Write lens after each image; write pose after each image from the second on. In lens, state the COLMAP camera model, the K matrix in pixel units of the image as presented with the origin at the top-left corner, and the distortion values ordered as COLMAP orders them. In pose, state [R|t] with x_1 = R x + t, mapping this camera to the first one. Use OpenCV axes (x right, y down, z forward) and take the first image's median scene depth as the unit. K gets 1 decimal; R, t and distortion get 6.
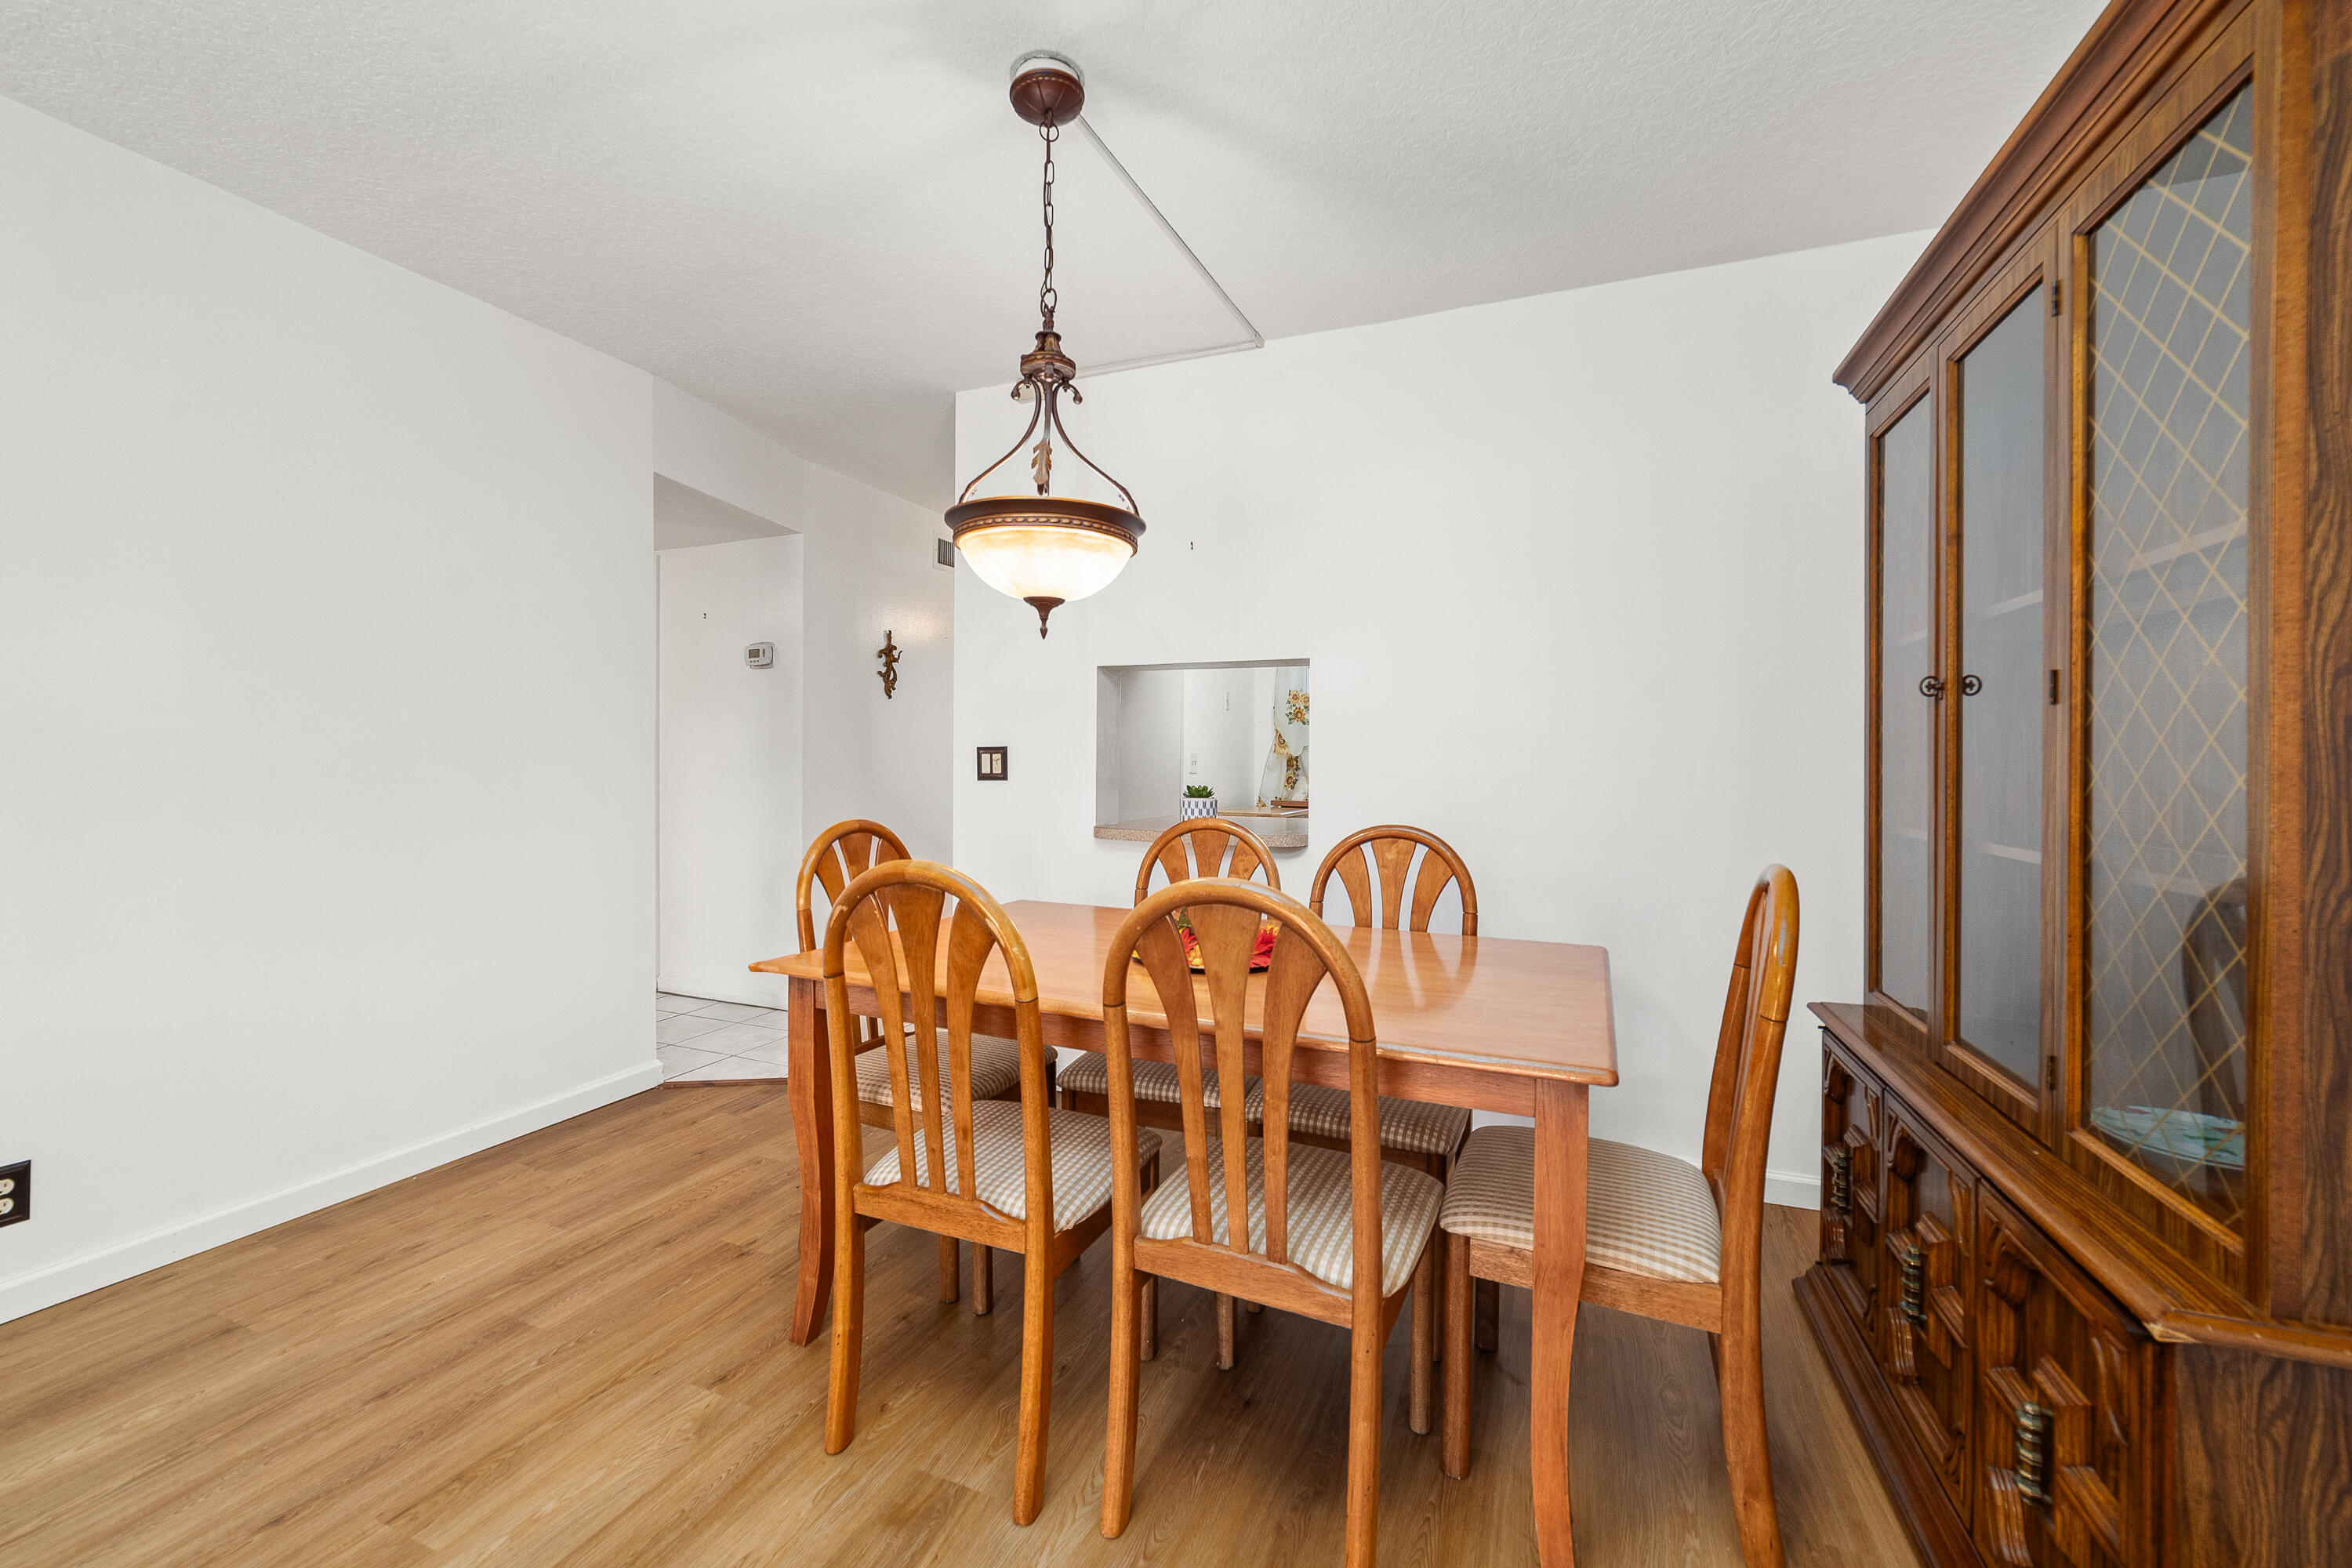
lens RADIAL K [[932.1, 0, 1183.8], [0, 932.1, 778.4], [0, 0, 1]] dist [-0.000574, -0.000203]
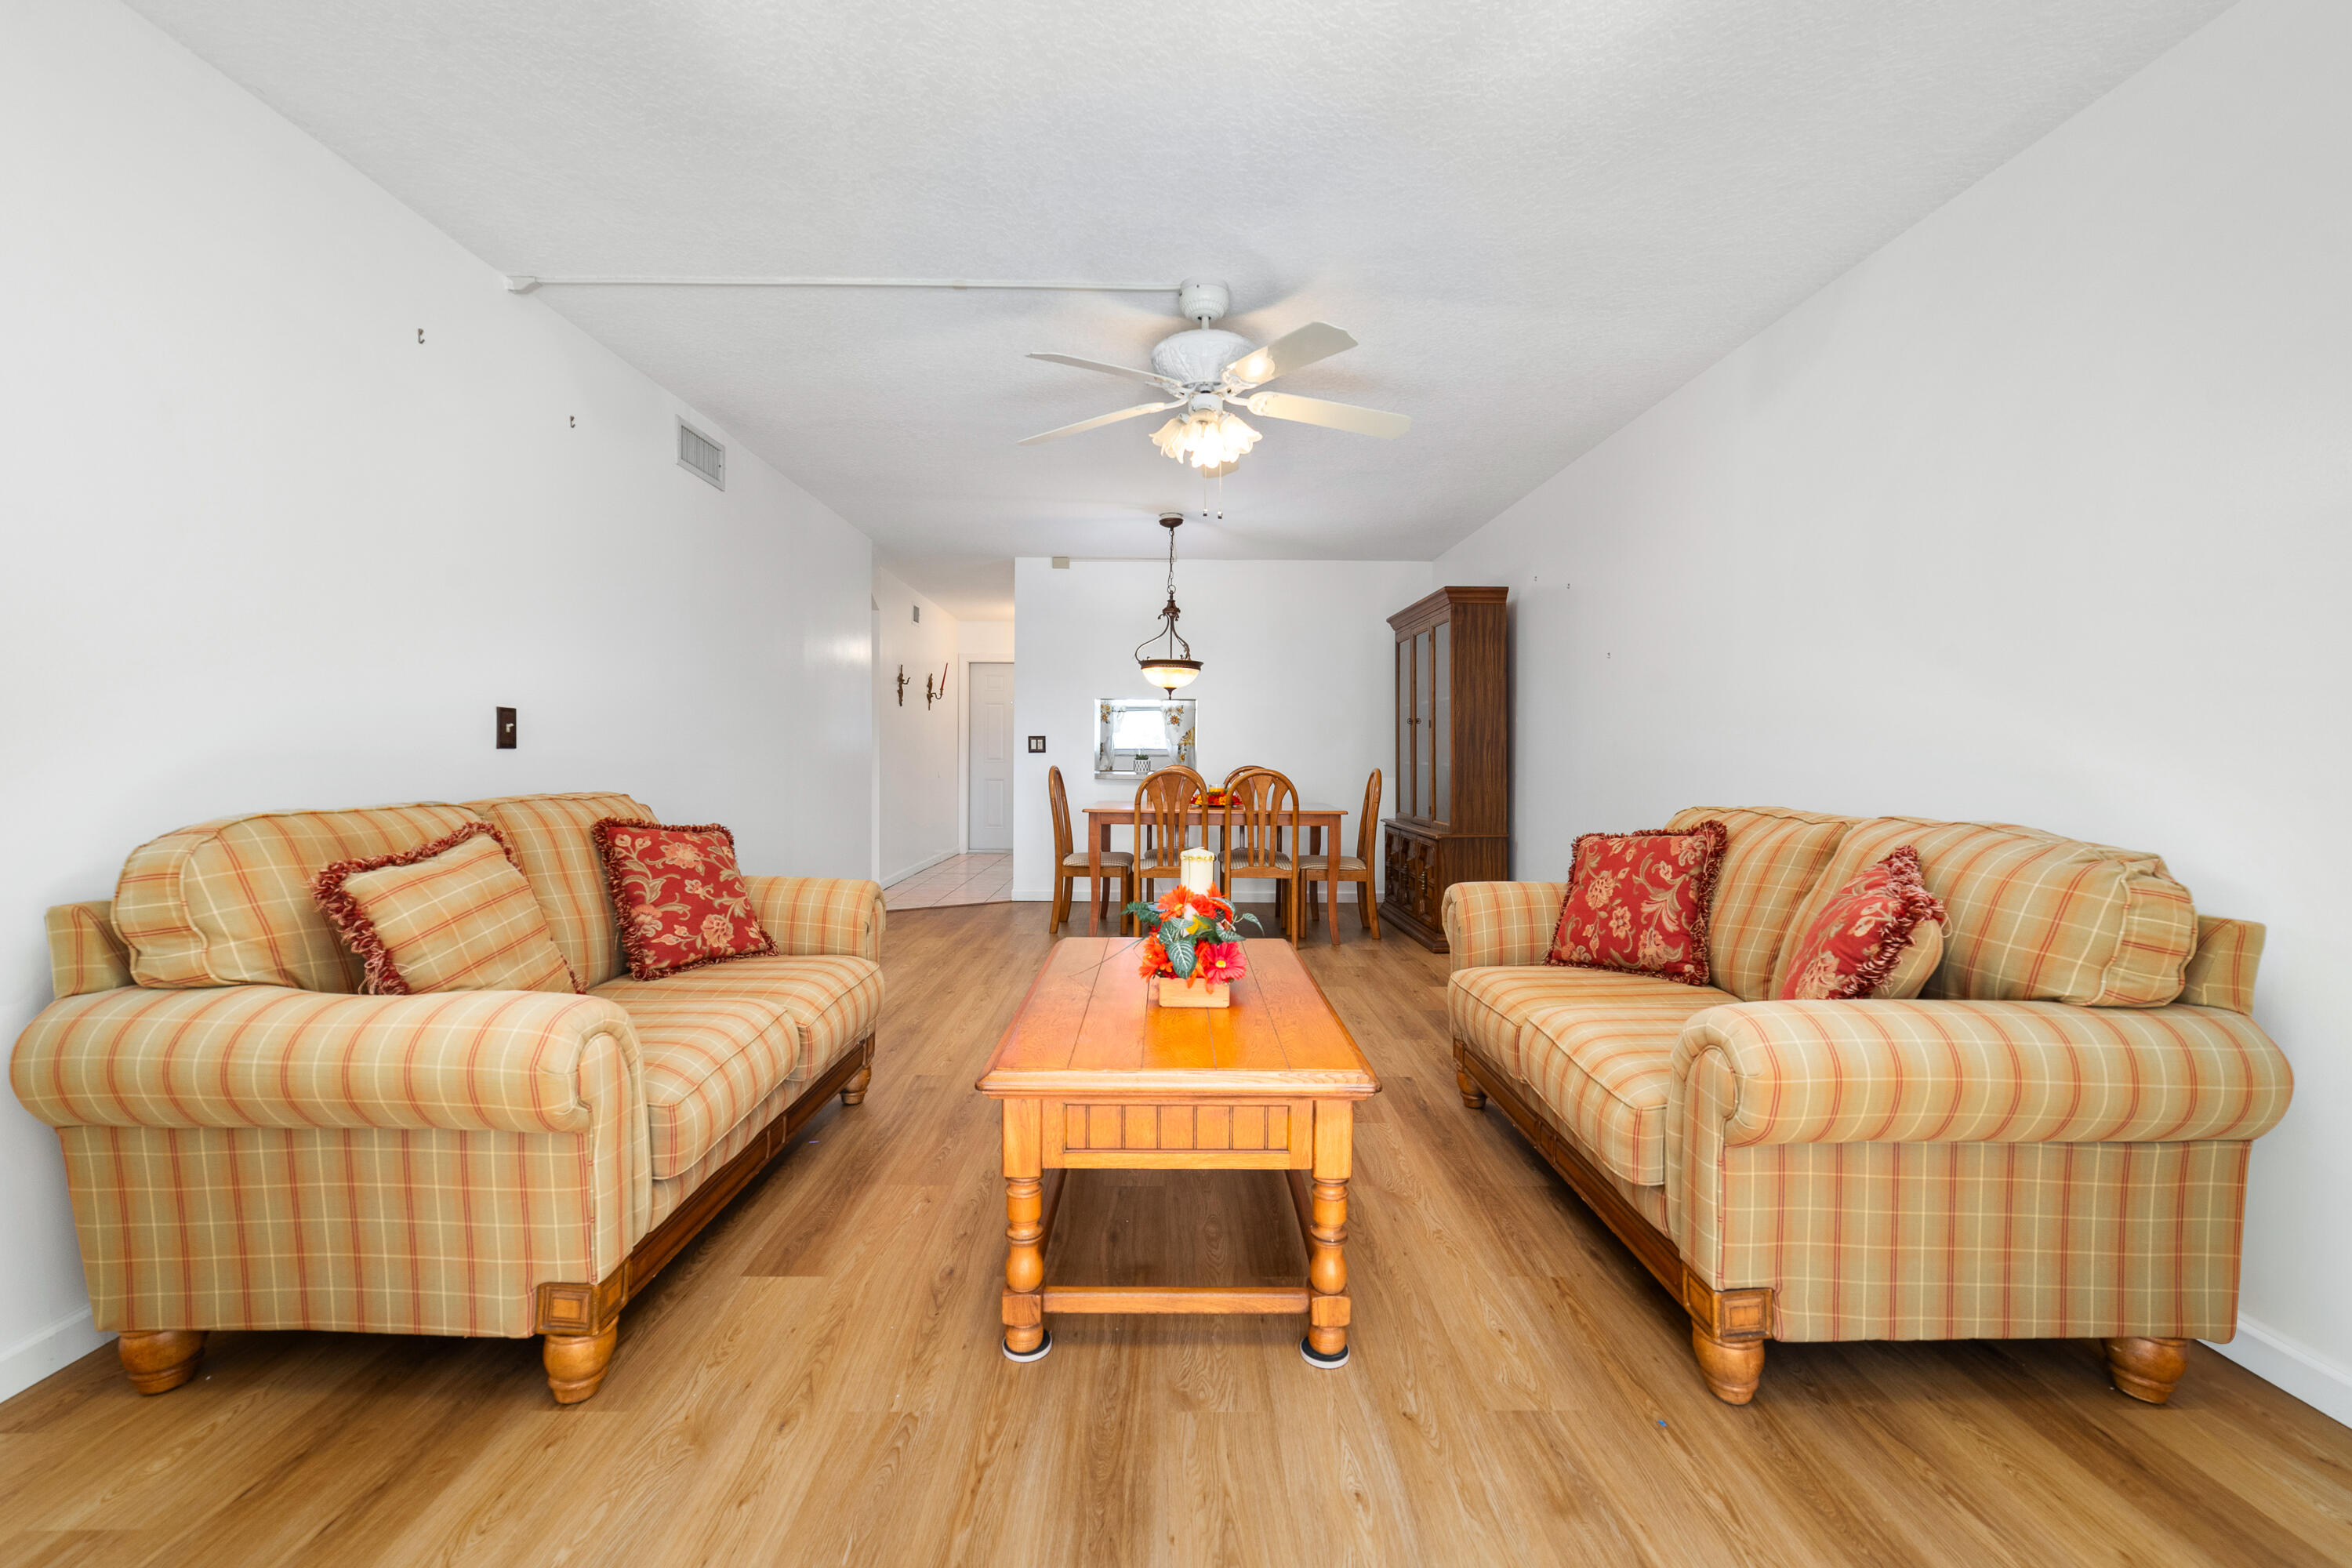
lens RADIAL K [[934.8, 0, 1163.8], [0, 934.8, 782.3], [0, 0, 1]] dist [-0.023742, 0.006949]
pose [[0.925558, -0.017143, 0.378217, -1.275152], [0.010724, 0.999761, 0.019073, 0.054386], [-0.378454, -0.013597, 0.925520, -1.744331]]
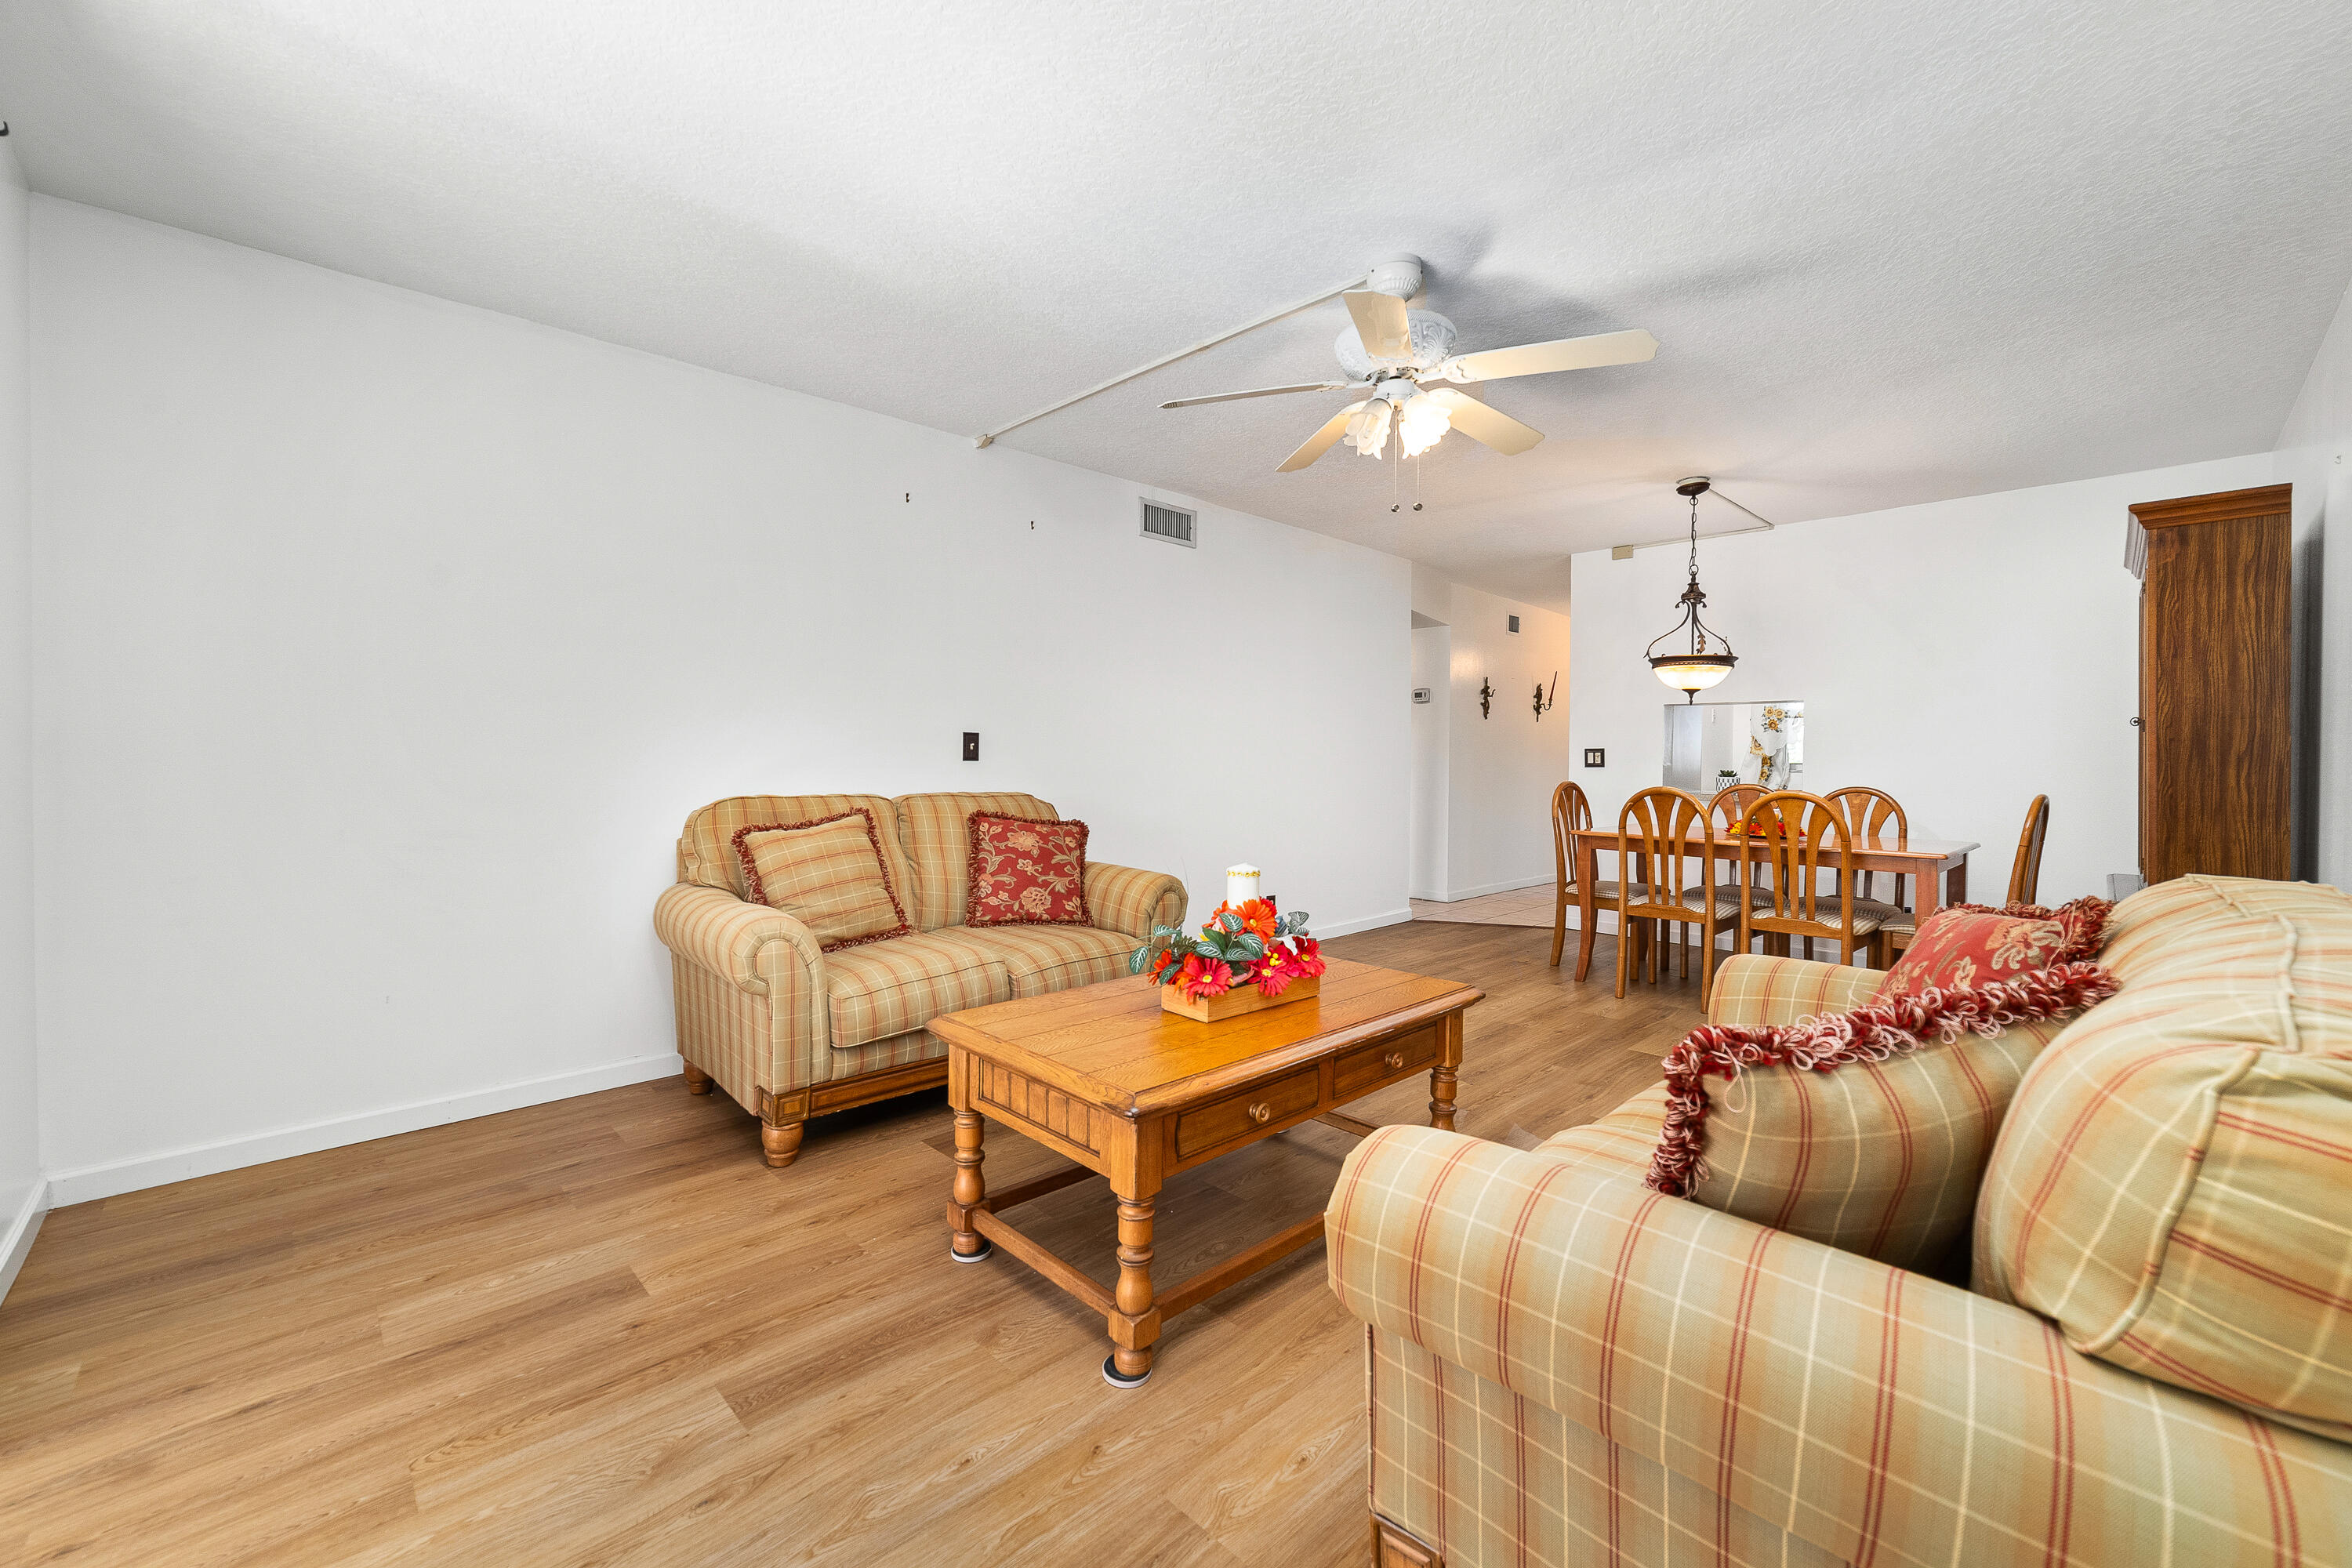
lens RADIAL K [[934.8, 0, 1163.8], [0, 934.8, 782.3], [0, 0, 1]] dist [-0.023742, 0.006949]
pose [[0.911307, 0.009011, -0.411628, -0.396437], [-0.008004, 0.999959, 0.004170, 0.054795], [0.411649, -0.000506, 0.911342, -1.777799]]
